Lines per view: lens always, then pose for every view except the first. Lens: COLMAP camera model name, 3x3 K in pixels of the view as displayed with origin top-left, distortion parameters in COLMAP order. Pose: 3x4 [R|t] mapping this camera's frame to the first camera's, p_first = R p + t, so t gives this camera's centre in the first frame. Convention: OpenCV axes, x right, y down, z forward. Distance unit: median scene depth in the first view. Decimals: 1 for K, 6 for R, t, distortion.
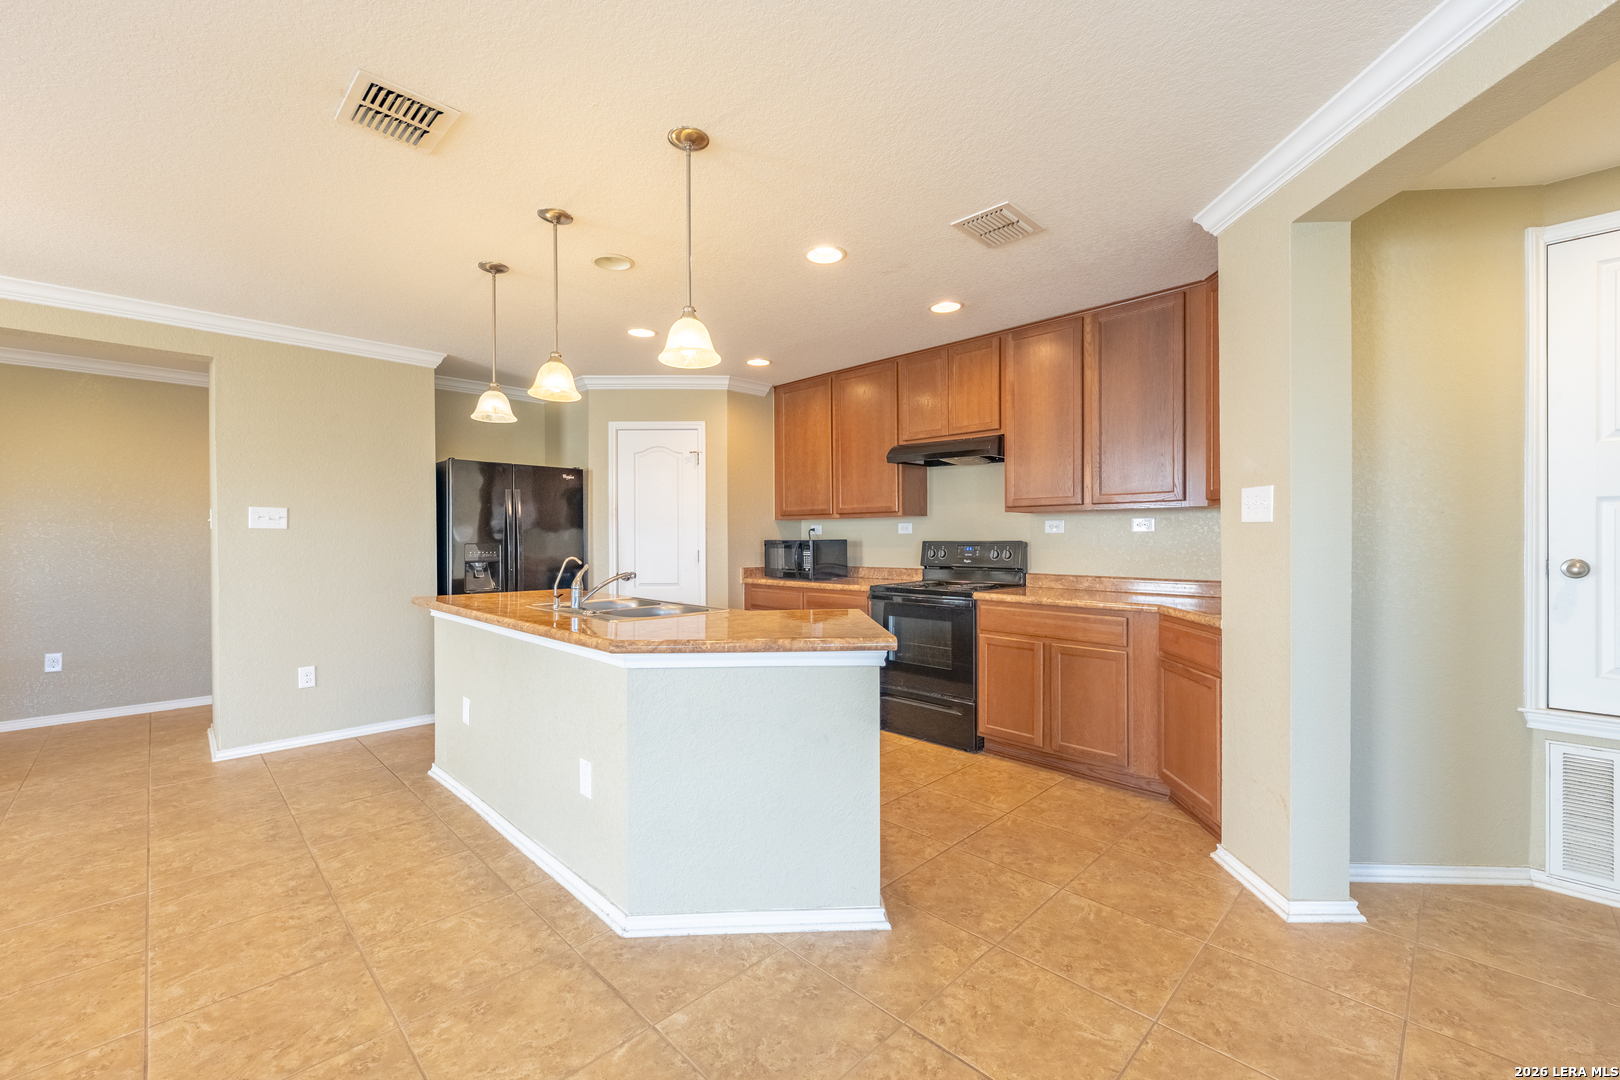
lens RADIAL K [[659.9, 0, 815.9], [0, 659.9, 538.5], [0, 0, 1]] dist [0.001961, -0.001017]
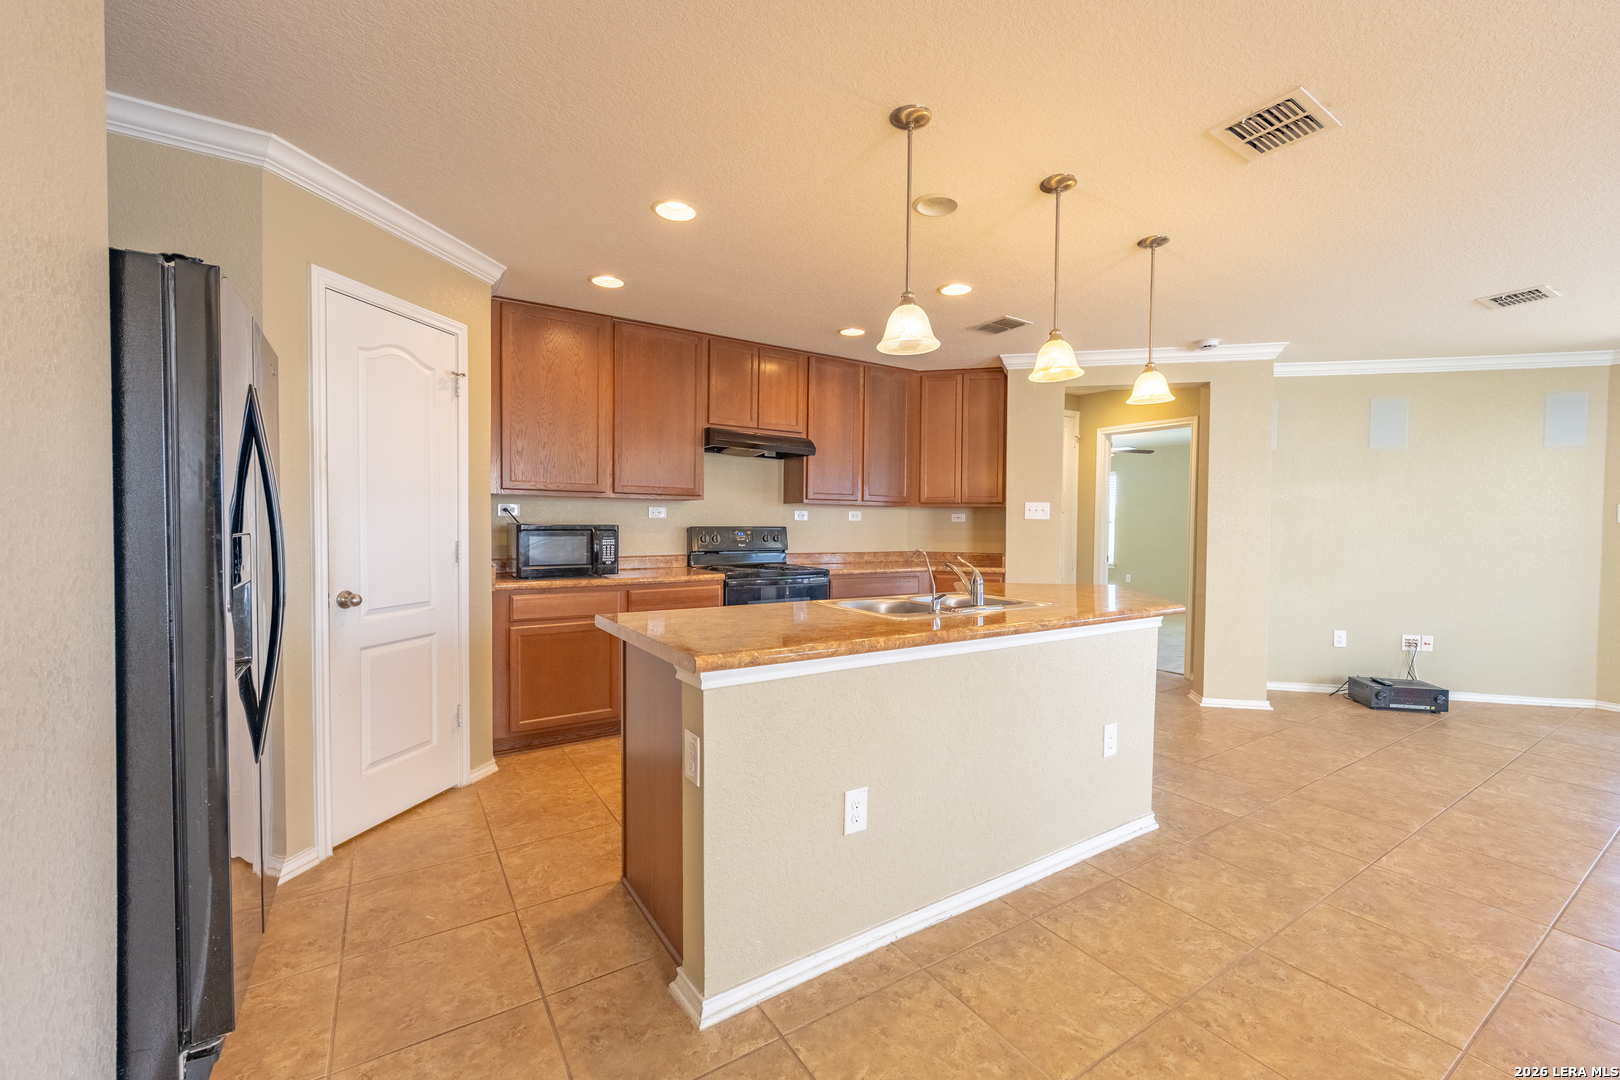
lens RADIAL K [[659.9, 0, 830.3], [0, 659.9, 534.1], [0, 0, 1]] dist [0.001961, -0.001017]
pose [[0.202131, -0.009474, 0.979313, -1.105076], [-0.007357, 0.999910, 0.011192, 0.003871], [-0.979331, -0.009467, 0.202044, 0.891869]]
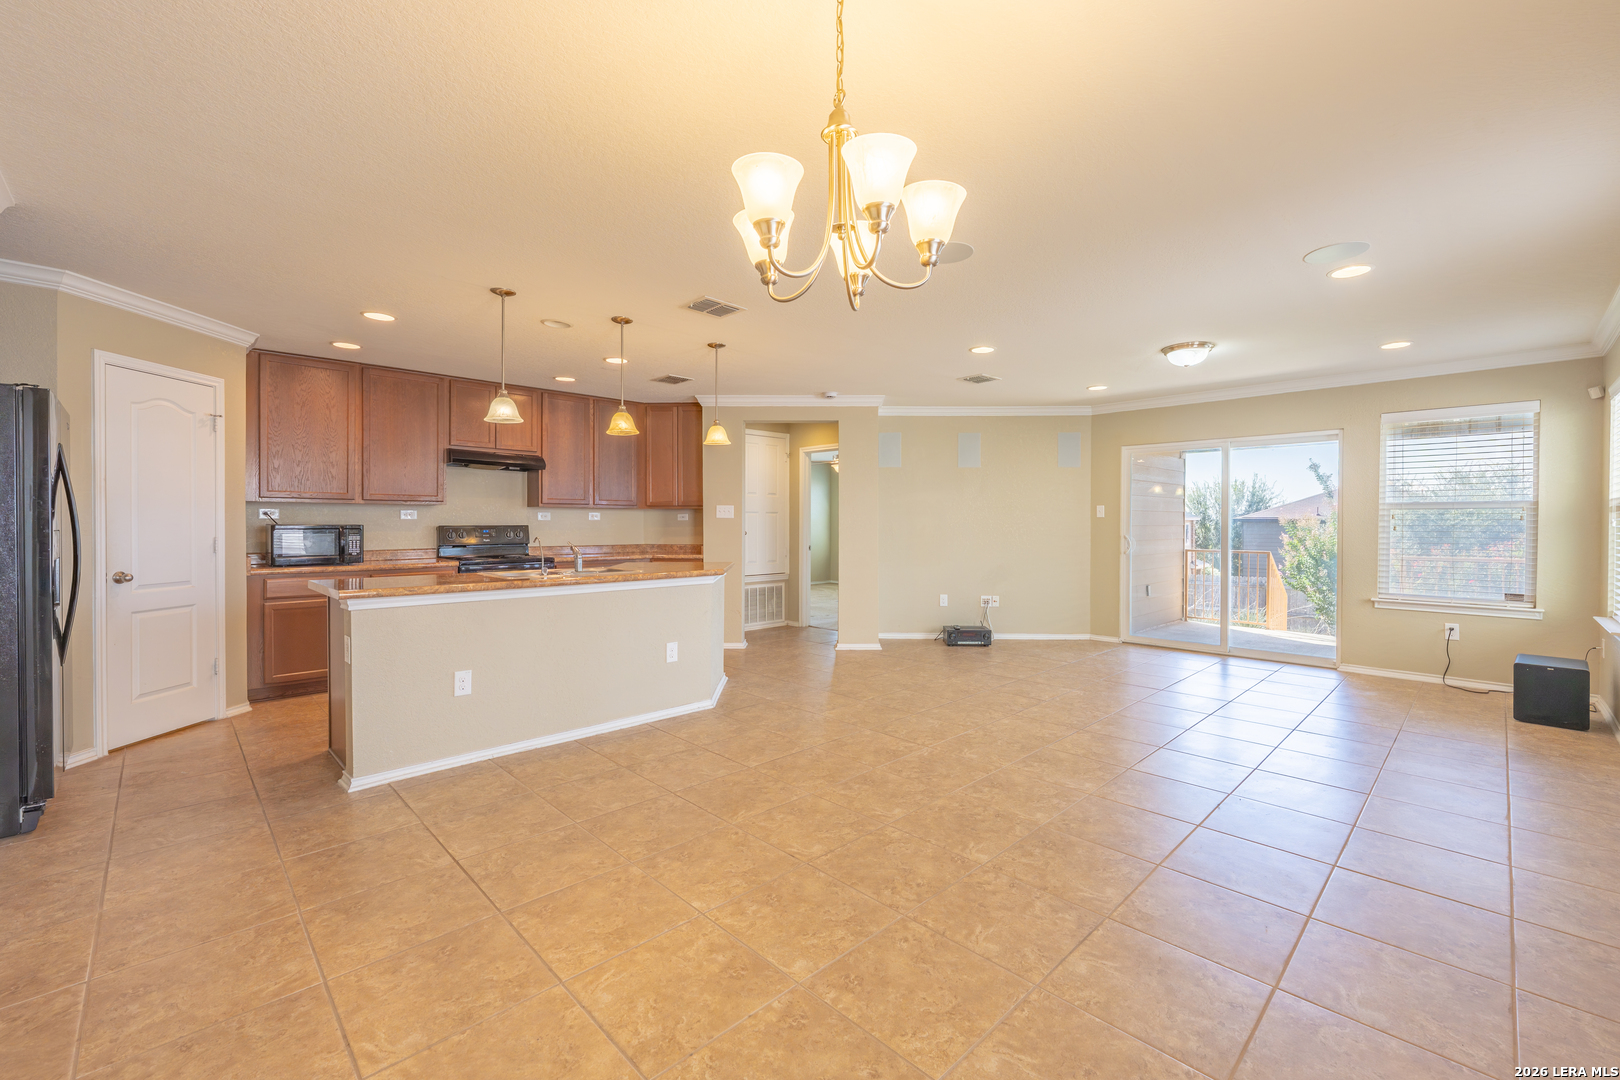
lens RADIAL K [[659.9, 0, 827.9], [0, 659.9, 523.5], [0, 0, 1]] dist [0.001961, -0.001017]
pose [[0.003564, 0.003150, 0.999989, -1.578323], [0.001476, 0.999994, -0.003155, 0.006702], [-0.999993, 0.001487, 0.003559, 0.398548]]
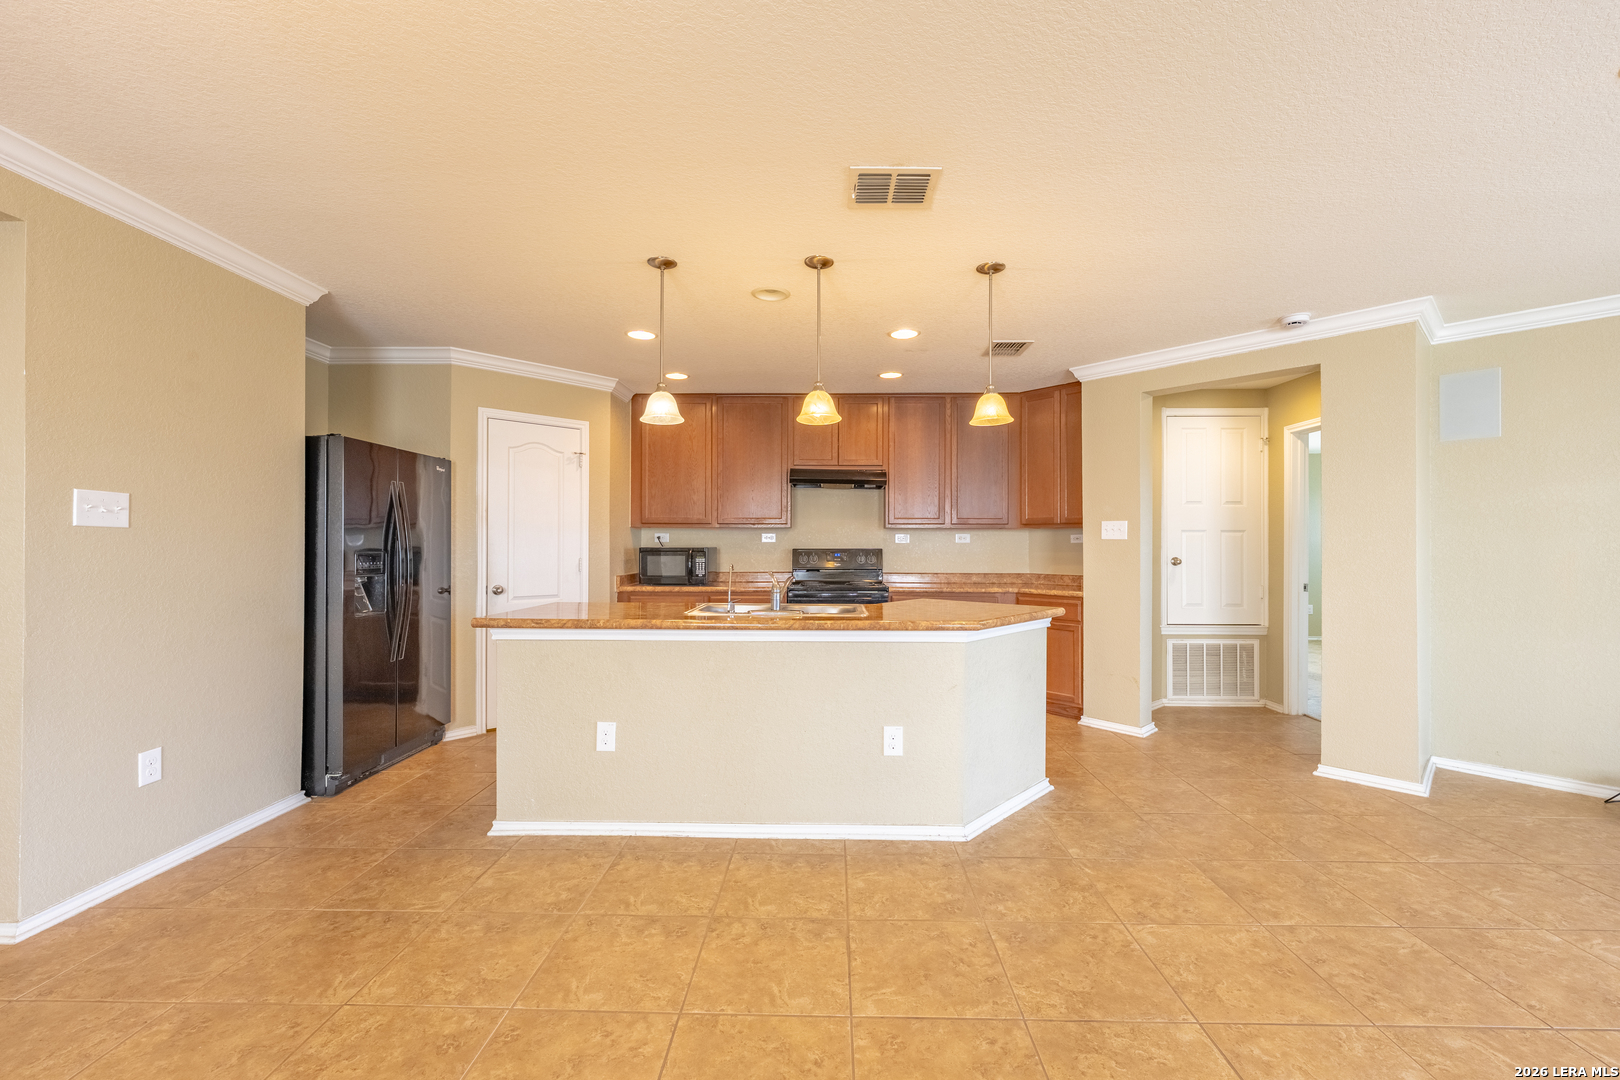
lens RADIAL K [[659.9, 0, 820.2], [0, 659.9, 533.1], [0, 0, 1]] dist [0.001961, -0.001017]
pose [[0.721359, 0.019782, 0.692279, -0.933486], [-0.003139, 0.999675, -0.025295, 0.007723], [-0.692554, 0.016073, 0.721187, 0.147713]]
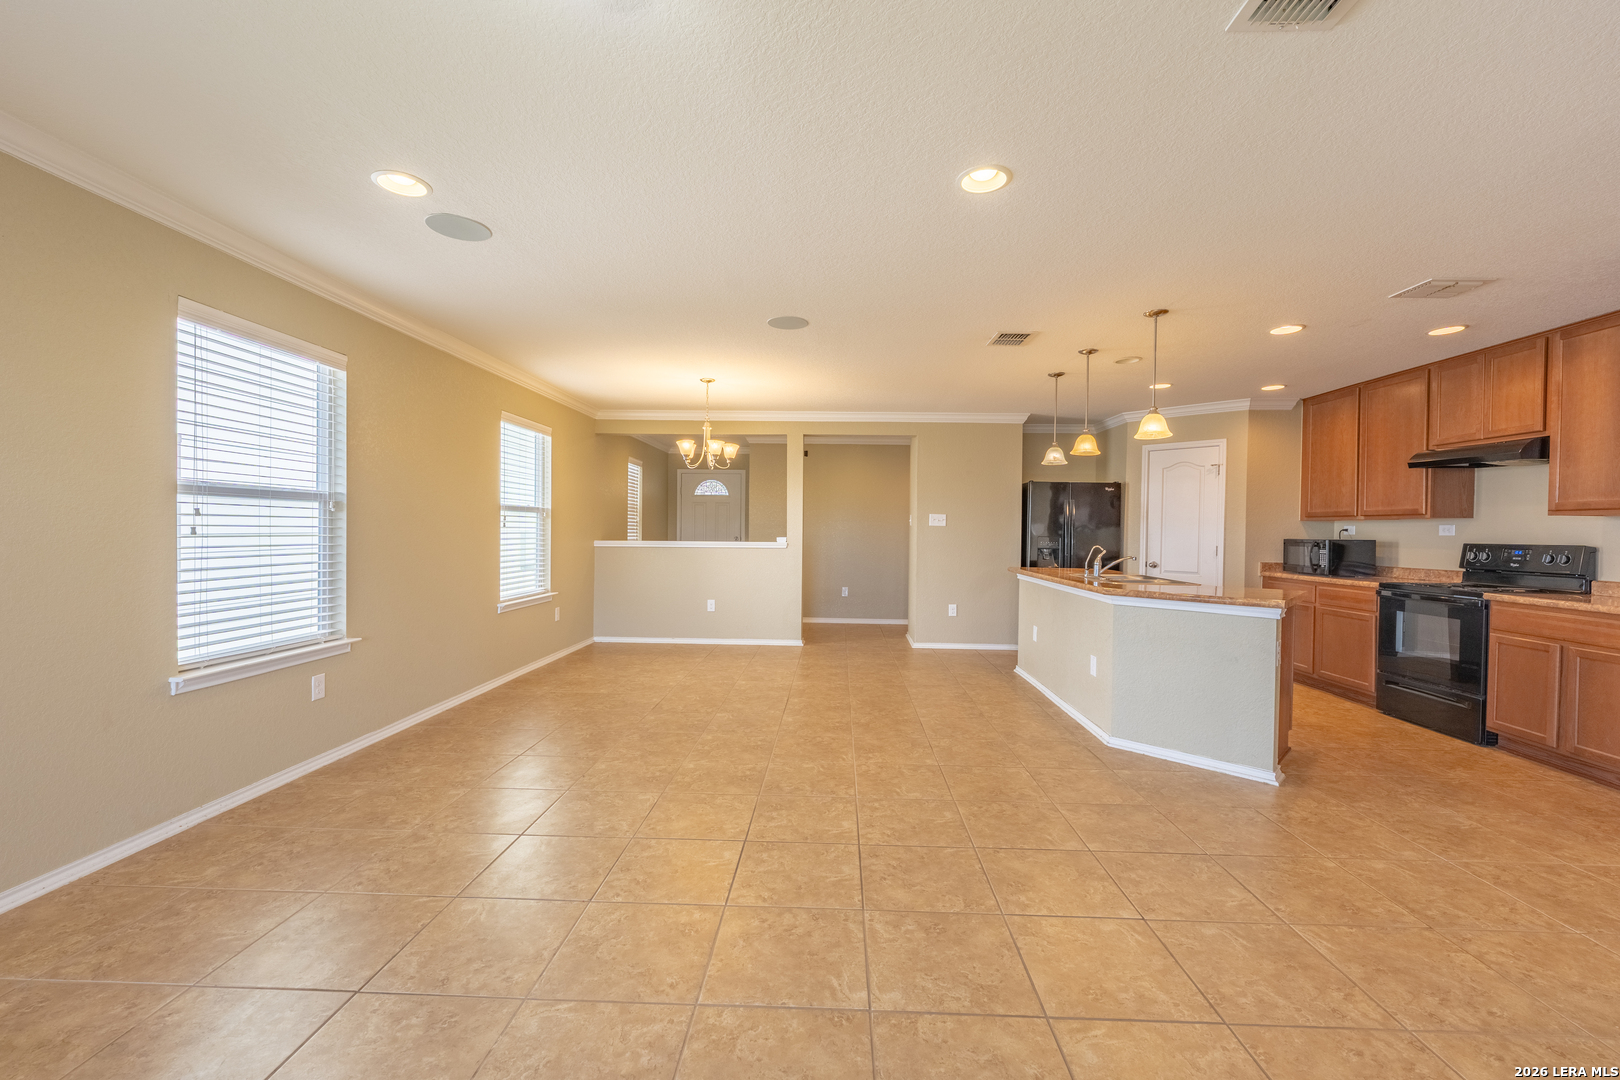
lens RADIAL K [[659.9, 0, 825.5], [0, 659.9, 545.1], [0, 0, 1]] dist [0.001961, -0.001017]
pose [[0.691478, 0.030555, -0.721751, 0.319294], [-0.018326, 0.999525, 0.024758, -0.000724], [0.722165, -0.003893, 0.691710, -0.569318]]
